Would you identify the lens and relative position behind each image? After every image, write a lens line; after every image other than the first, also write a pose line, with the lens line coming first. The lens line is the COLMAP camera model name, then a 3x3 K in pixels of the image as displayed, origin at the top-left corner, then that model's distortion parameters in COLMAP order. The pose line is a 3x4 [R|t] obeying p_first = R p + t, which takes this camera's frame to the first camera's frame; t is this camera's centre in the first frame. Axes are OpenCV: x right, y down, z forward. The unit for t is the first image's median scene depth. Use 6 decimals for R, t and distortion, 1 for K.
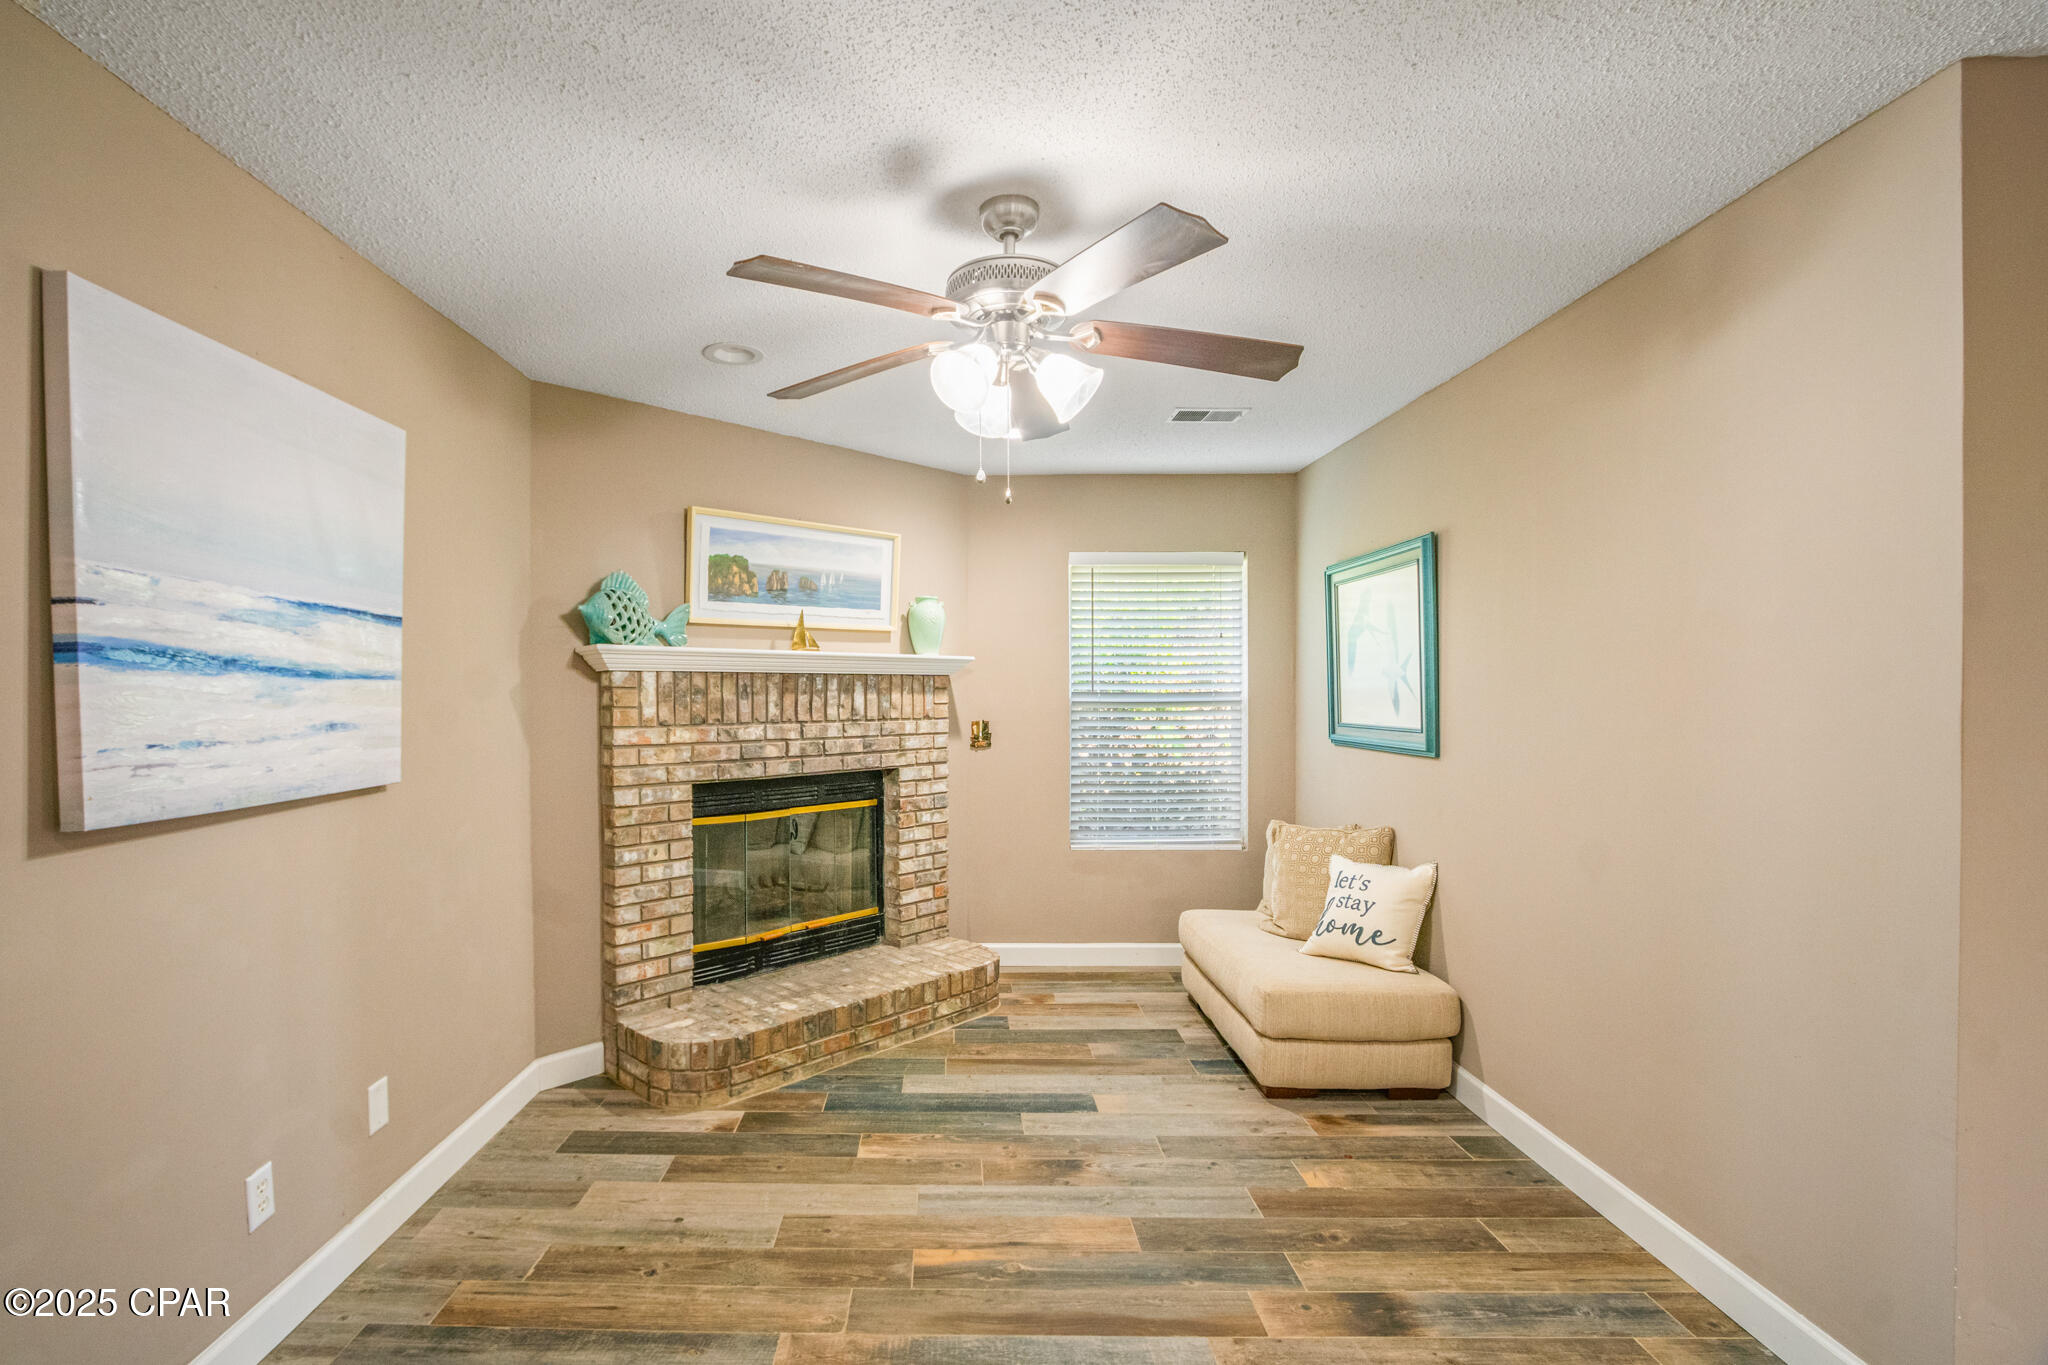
lens RADIAL K [[918.1, 0, 1024.0], [0, 918.1, 682.5], [0, 0, 1]] dist [-0.001032, -0.000085]
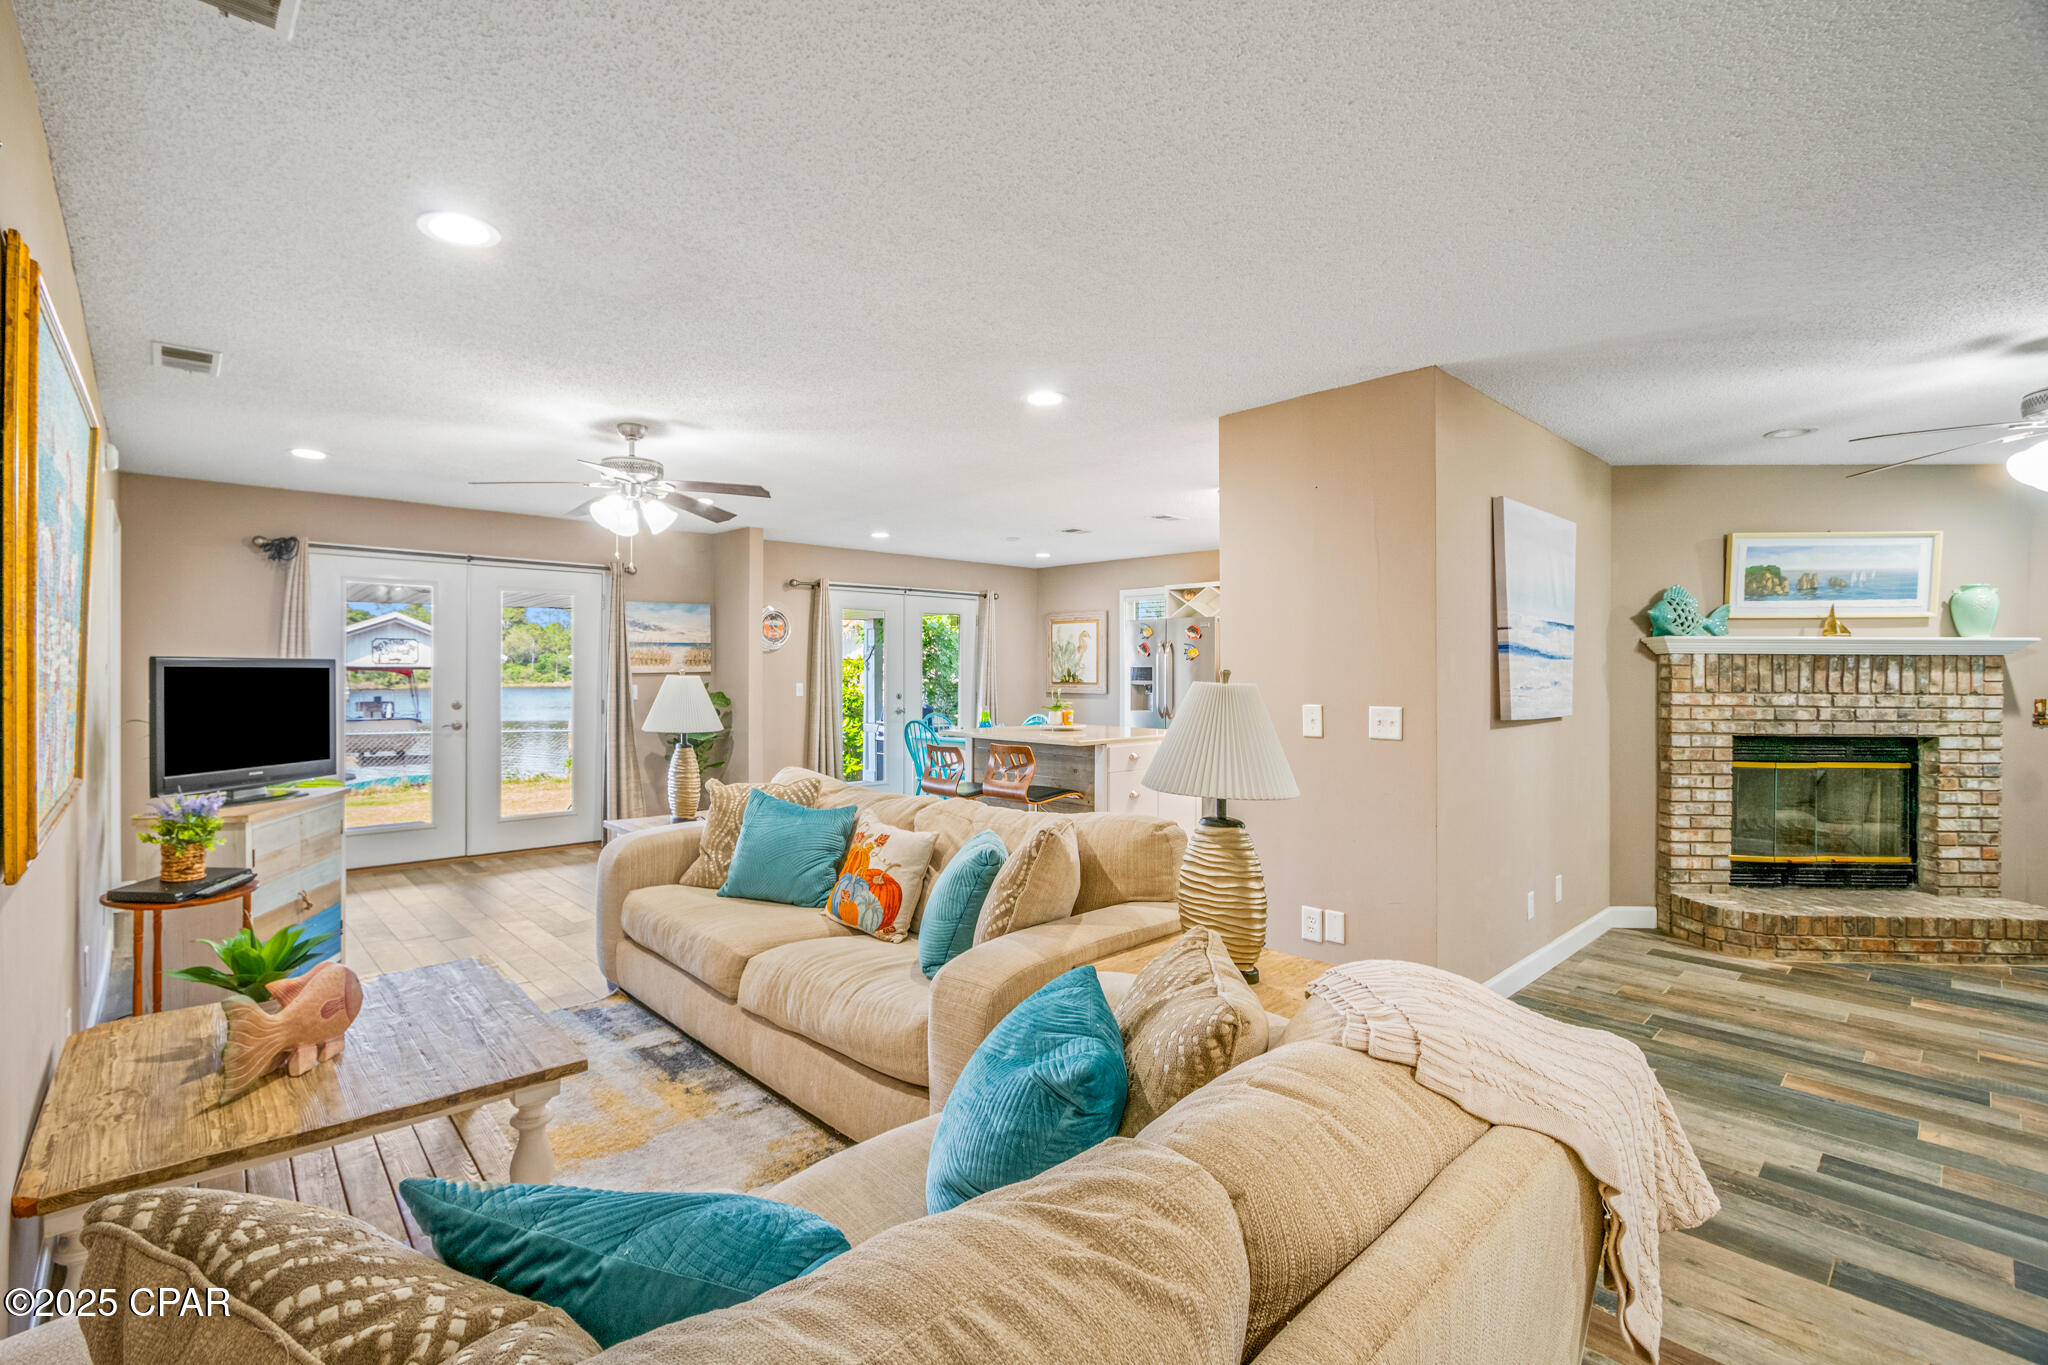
lens RADIAL K [[936.5, 0, 964.2], [0, 936.5, 671.3], [0, 0, 1]] dist [-0.015806, 0.004038]
pose [[0.616114, 0.007446, -0.787622, 0.024080], [-0.001363, 0.999964, 0.008387, 0.004143], [0.787656, -0.004094, 0.616102, -0.740088]]
